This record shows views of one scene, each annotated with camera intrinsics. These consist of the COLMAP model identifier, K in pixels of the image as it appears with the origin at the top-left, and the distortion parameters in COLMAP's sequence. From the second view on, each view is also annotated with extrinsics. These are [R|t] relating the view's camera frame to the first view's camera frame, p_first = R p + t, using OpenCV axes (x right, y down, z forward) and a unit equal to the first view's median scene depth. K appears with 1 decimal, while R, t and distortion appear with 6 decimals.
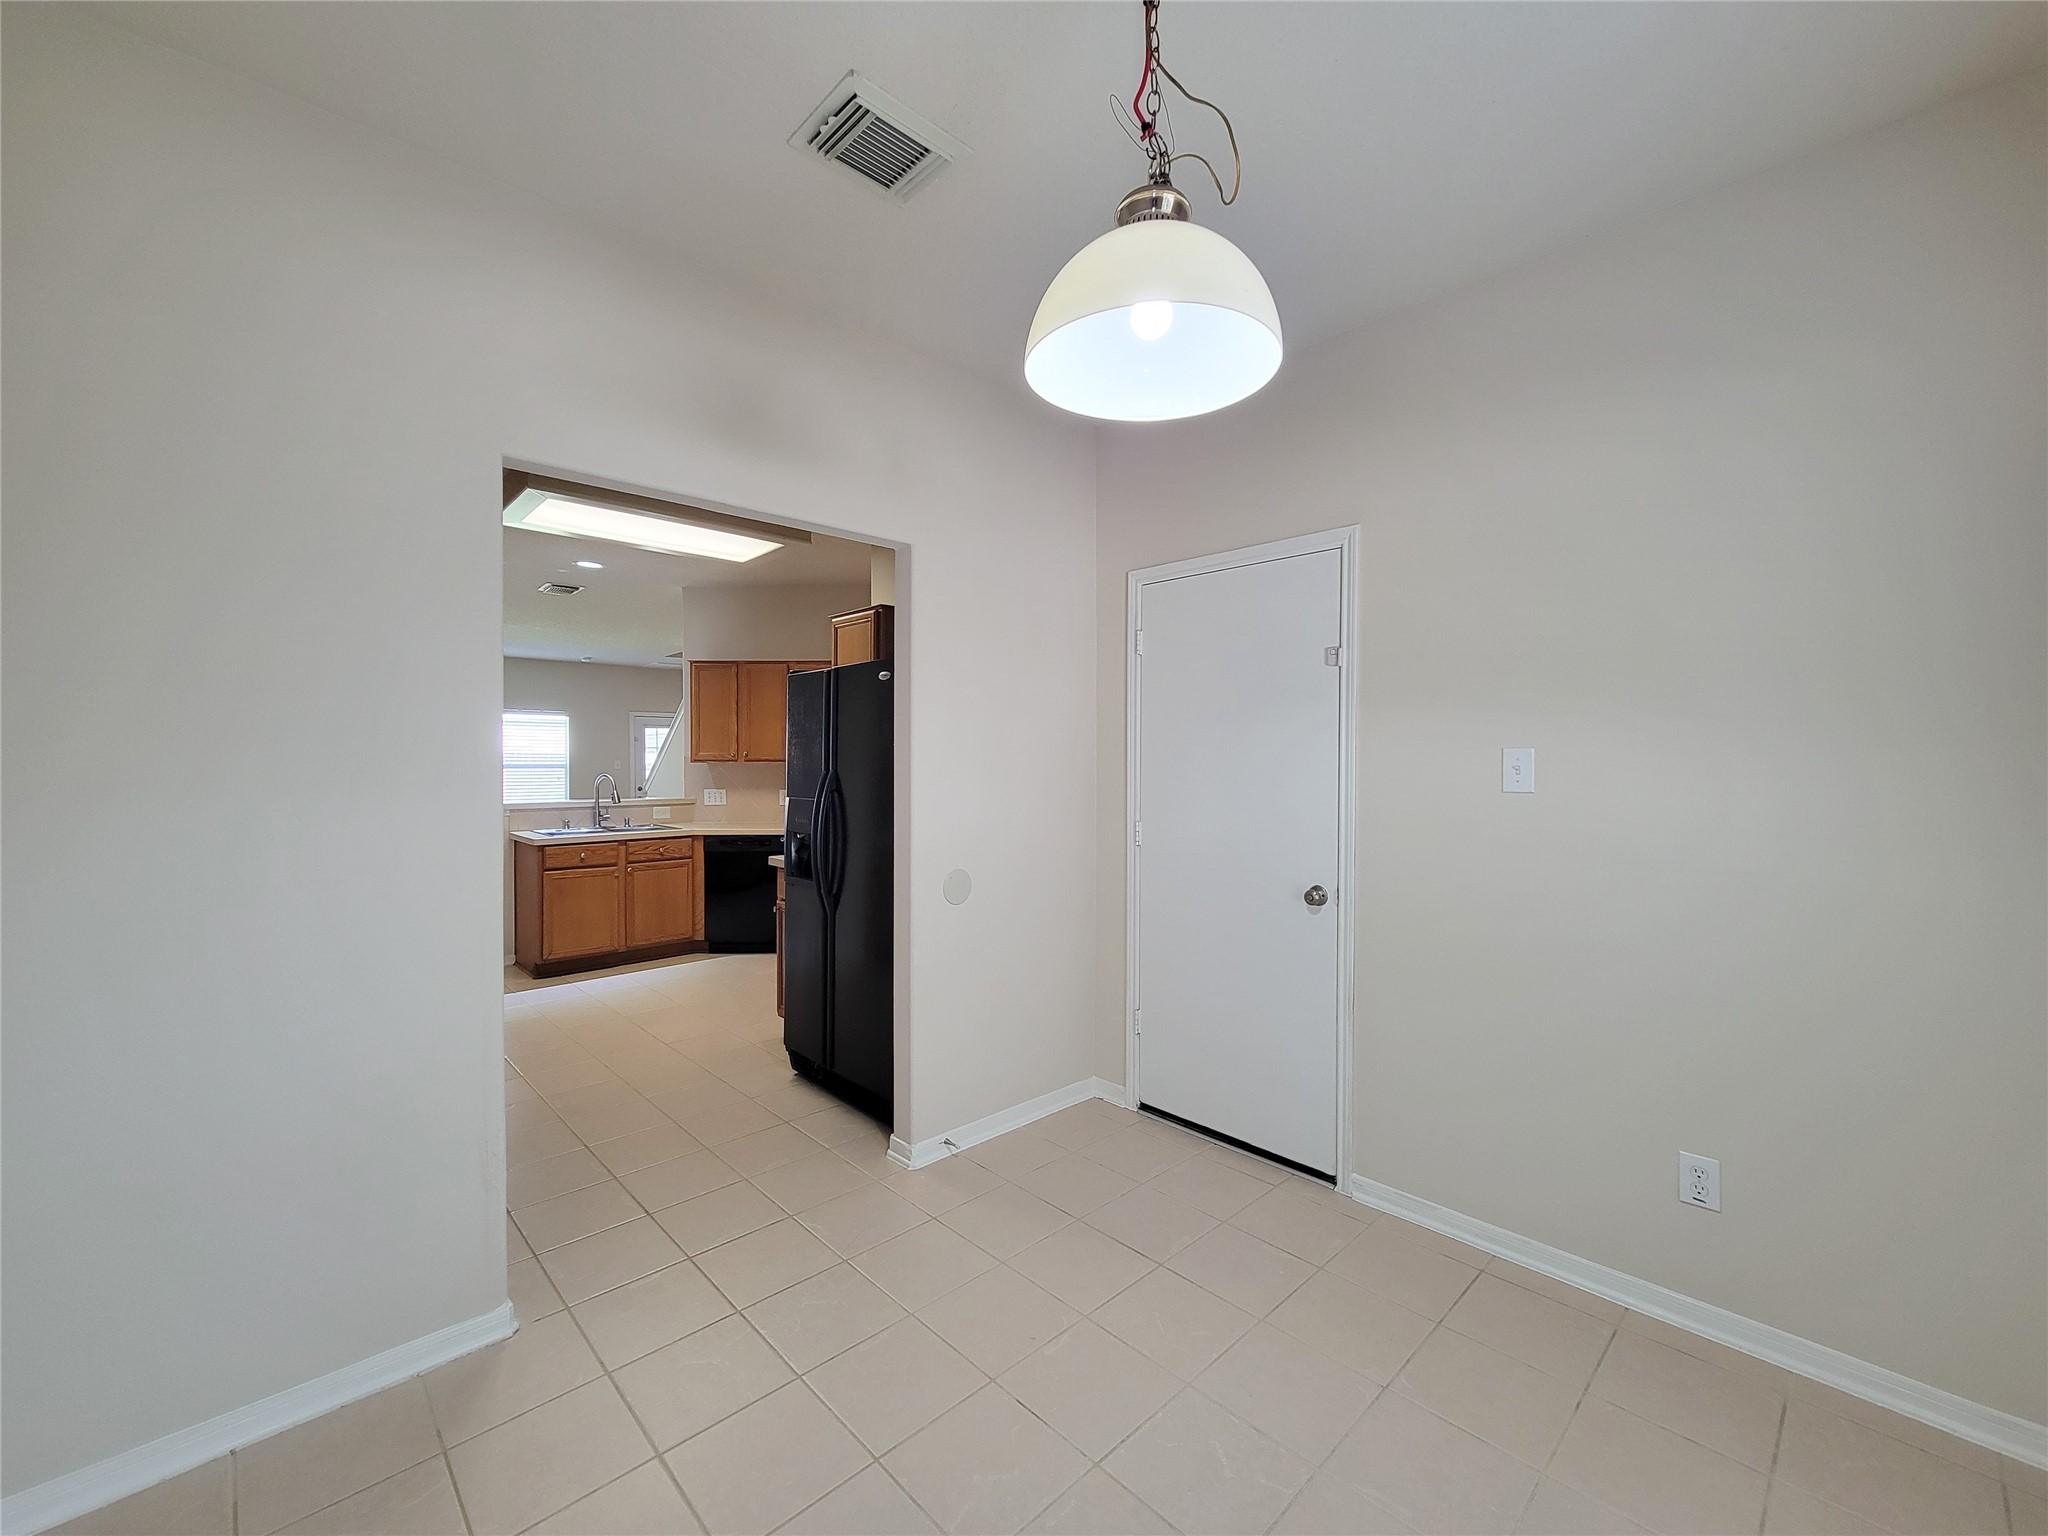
lens RADIAL K [[851.9, 0, 1025.2], [0, 851.9, 754.2], [0, 0, 1]] dist [-0.000030, -0.000787]
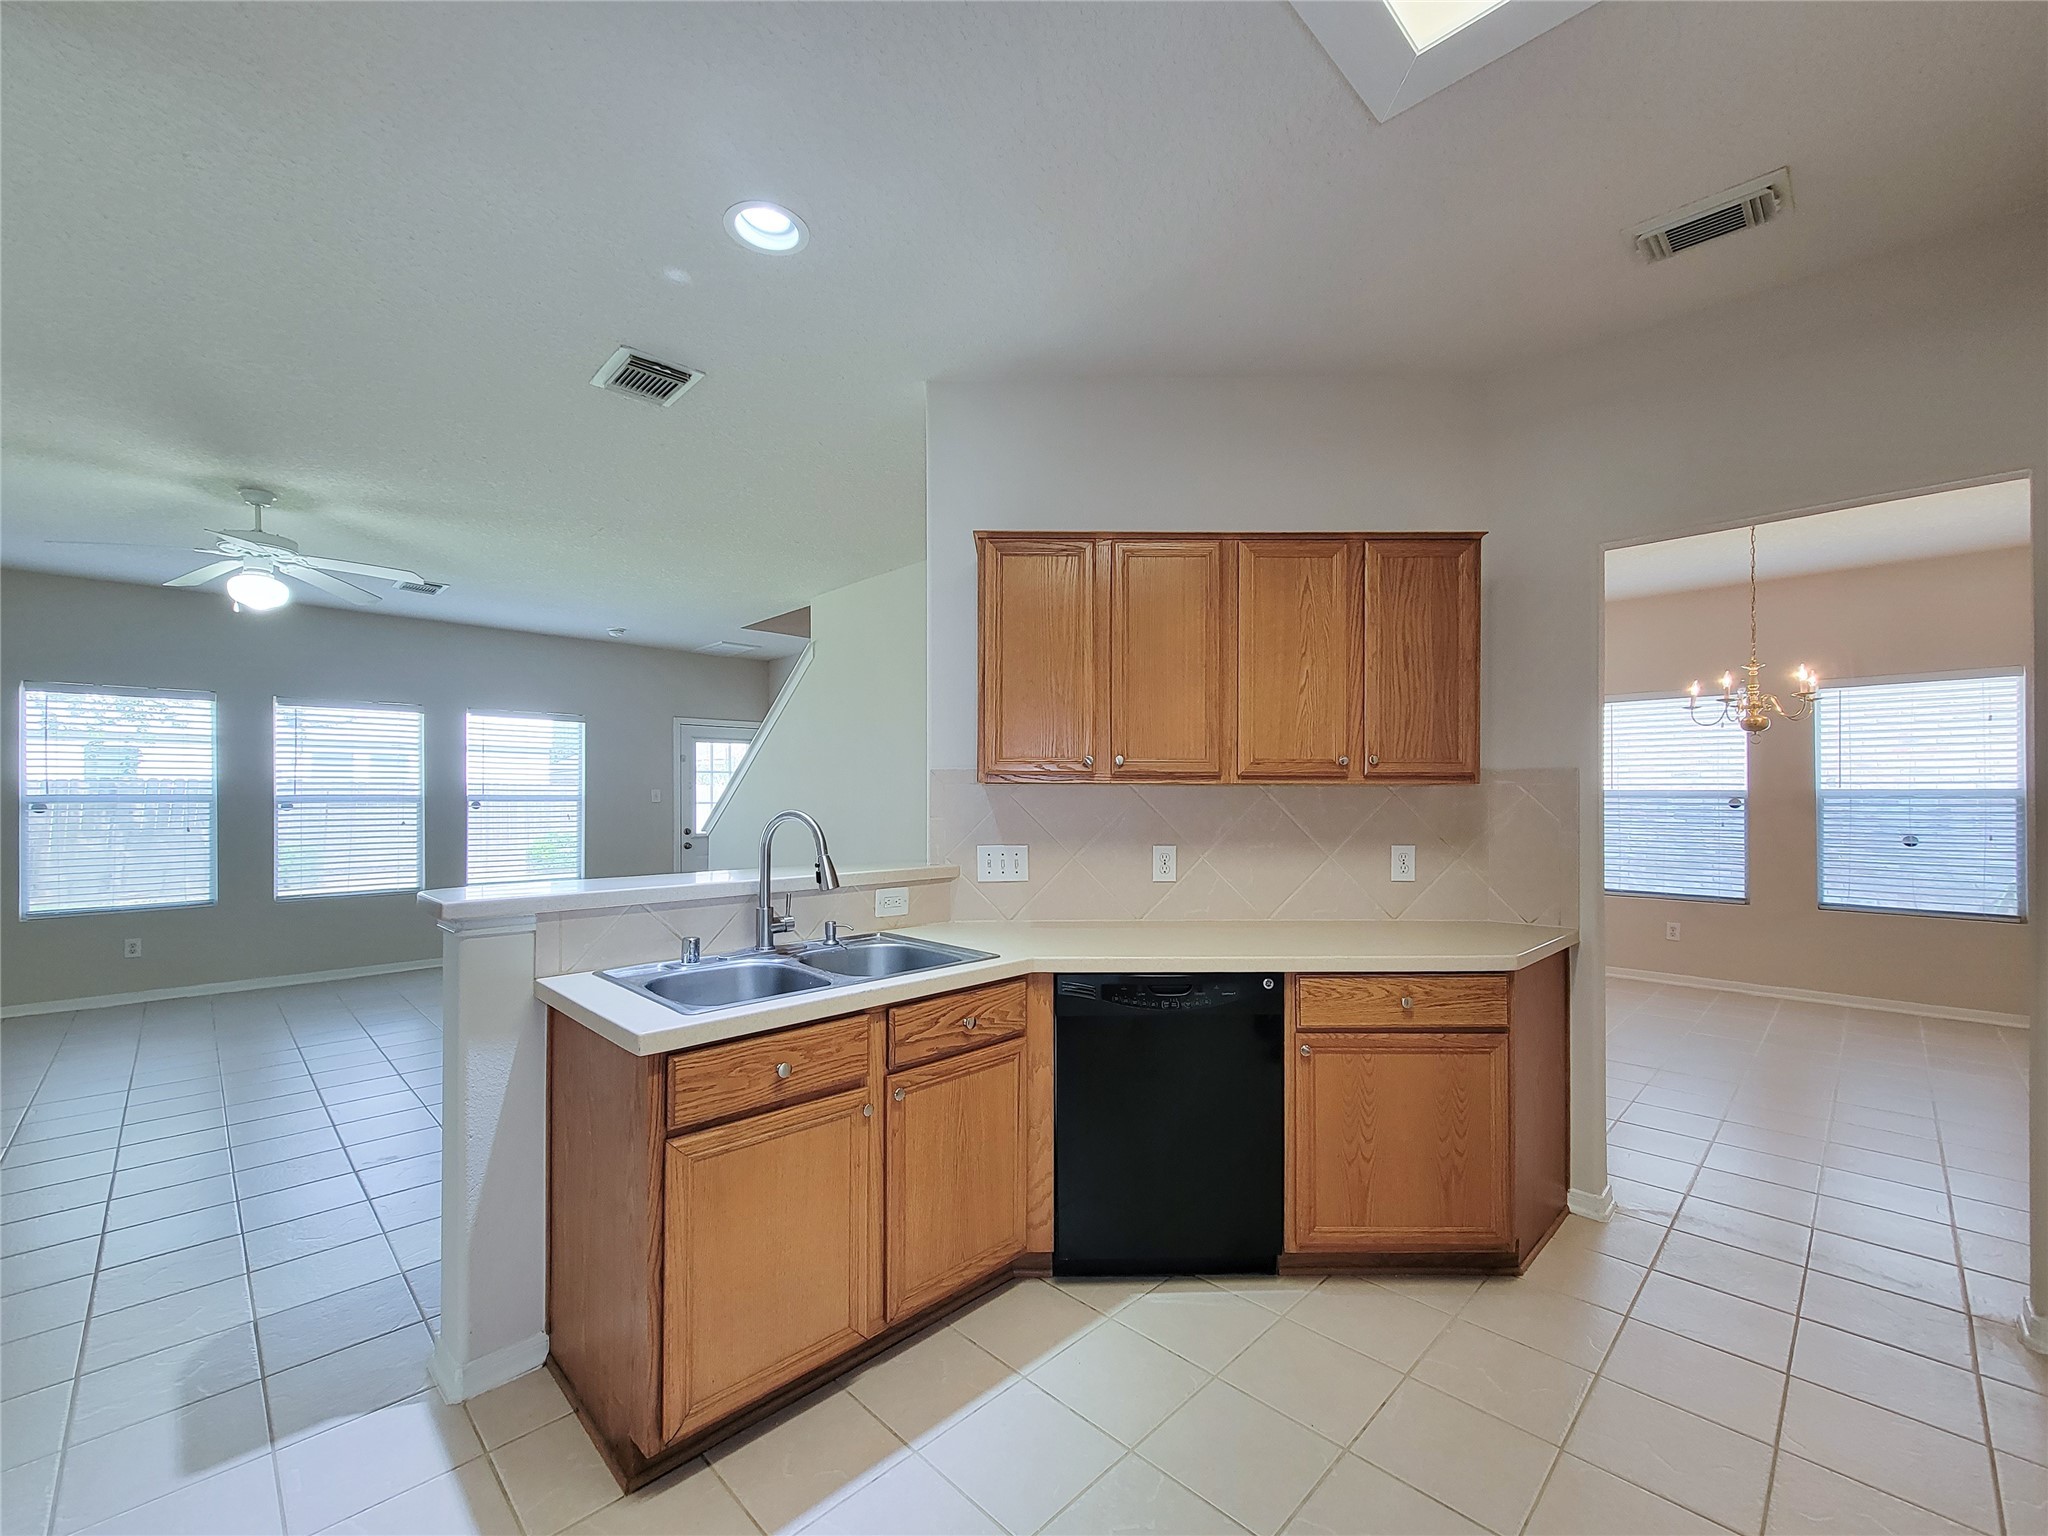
lens RADIAL K [[851.9, 0, 1012.3], [0, 851.9, 787.0], [0, 0, 1]] dist [-0.000030, -0.000787]
pose [[0.999791, -0.000324, 0.020438, -0.405233], [0.000461, 0.999977, -0.006711, 0.016558], [-0.020436, 0.006719, 0.999769, 0.629812]]
